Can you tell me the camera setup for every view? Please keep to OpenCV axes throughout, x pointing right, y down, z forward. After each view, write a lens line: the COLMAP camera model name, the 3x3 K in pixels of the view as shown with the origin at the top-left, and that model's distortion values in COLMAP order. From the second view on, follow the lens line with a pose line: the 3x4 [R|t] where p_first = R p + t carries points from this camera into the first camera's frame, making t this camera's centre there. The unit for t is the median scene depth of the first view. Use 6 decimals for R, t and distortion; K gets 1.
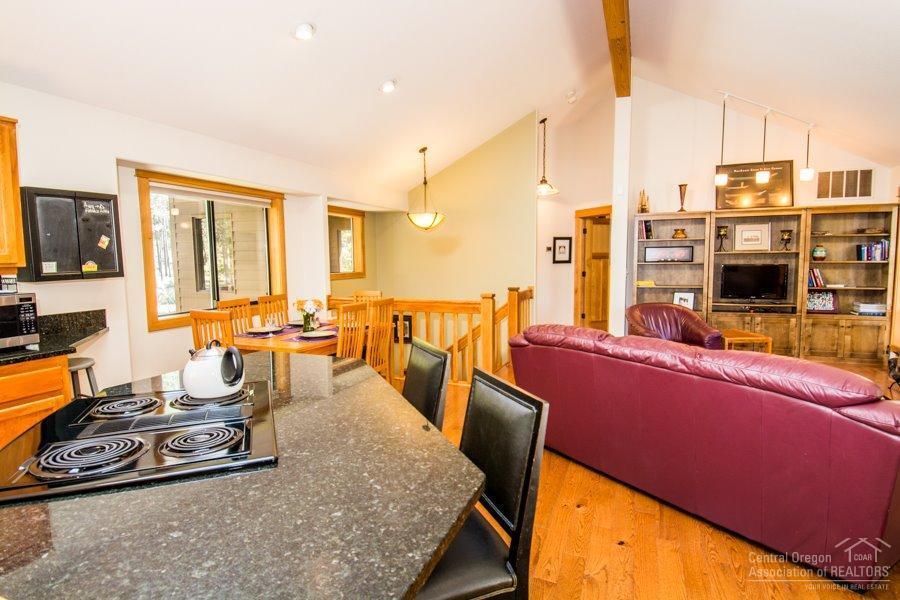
lens RADIAL K [[459.7, 0, 454.6], [0, 459.7, 305.7], [0, 0, 1]] dist [0.014917, -0.021550]
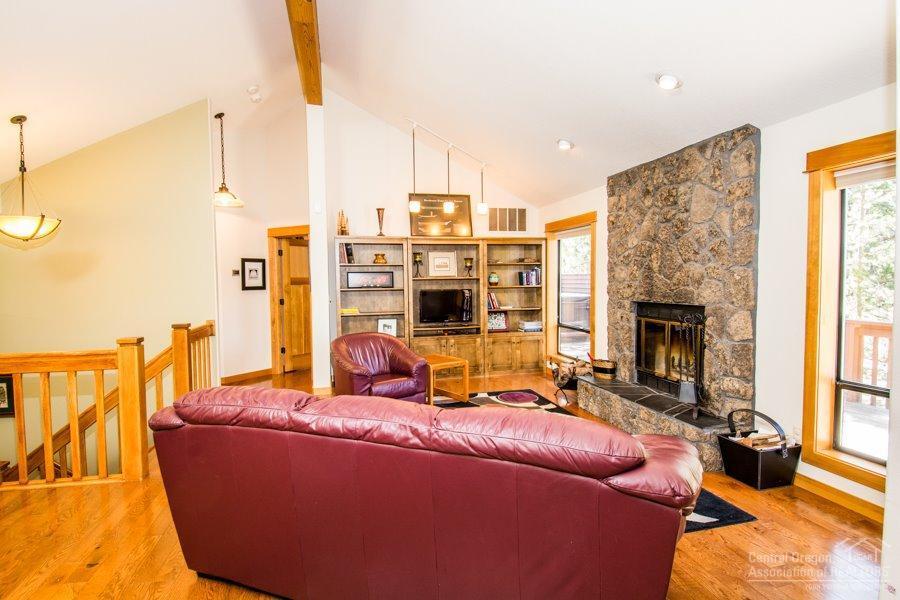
lens RADIAL K [[459.7, 0, 447.8], [0, 459.7, 307.0], [0, 0, 1]] dist [0.014917, -0.021550]
pose [[0.818911, -0.031634, 0.573049, 0.051782], [0.060651, 0.997659, -0.031599, -0.016530], [-0.570707, 0.060633, 0.818912, 0.142910]]
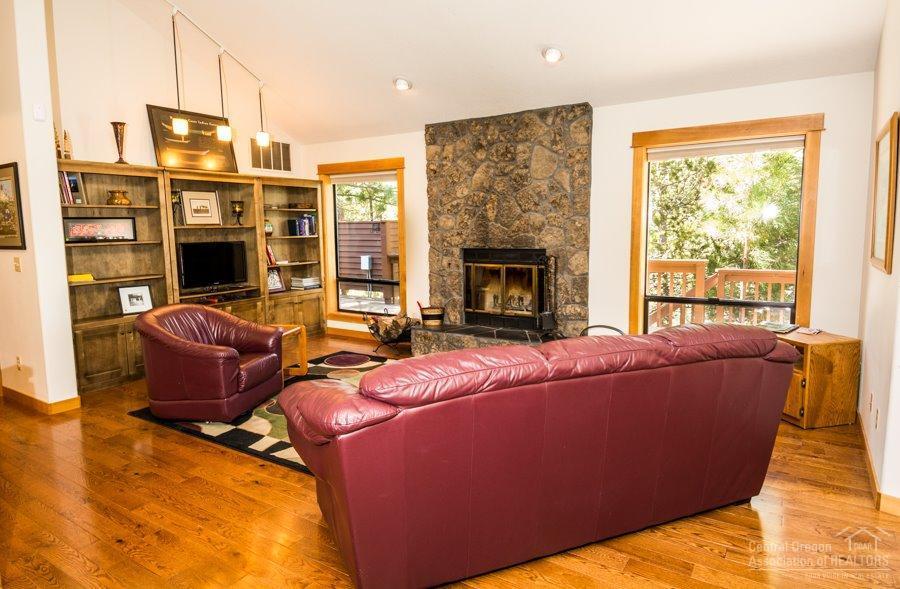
lens RADIAL K [[534.5, 0, 442.7], [0, 534.5, 288.9], [0, 0, 1]] dist [0.041084, -0.009974]
pose [[0.203542, -0.108213, 0.973068, -0.192159], [0.113634, 0.989767, 0.086301, -0.046029], [-0.972449, 0.093008, 0.213756, 0.432329]]
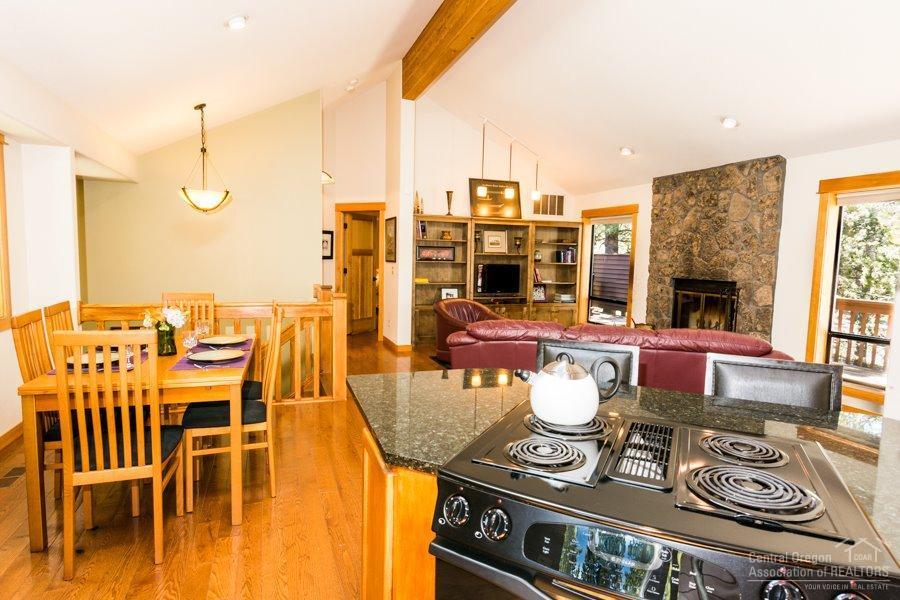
lens RADIAL K [[490.9, 0, 451.9], [0, 490.9, 305.1], [0, 0, 1]] dist [-0.003356, 0.001760]
pose [[0.747262, -0.038789, 0.663397, -0.309992], [0.037610, 0.999163, 0.016056, -0.007899], [-0.663464, 0.012952, 0.748096, 0.121903]]
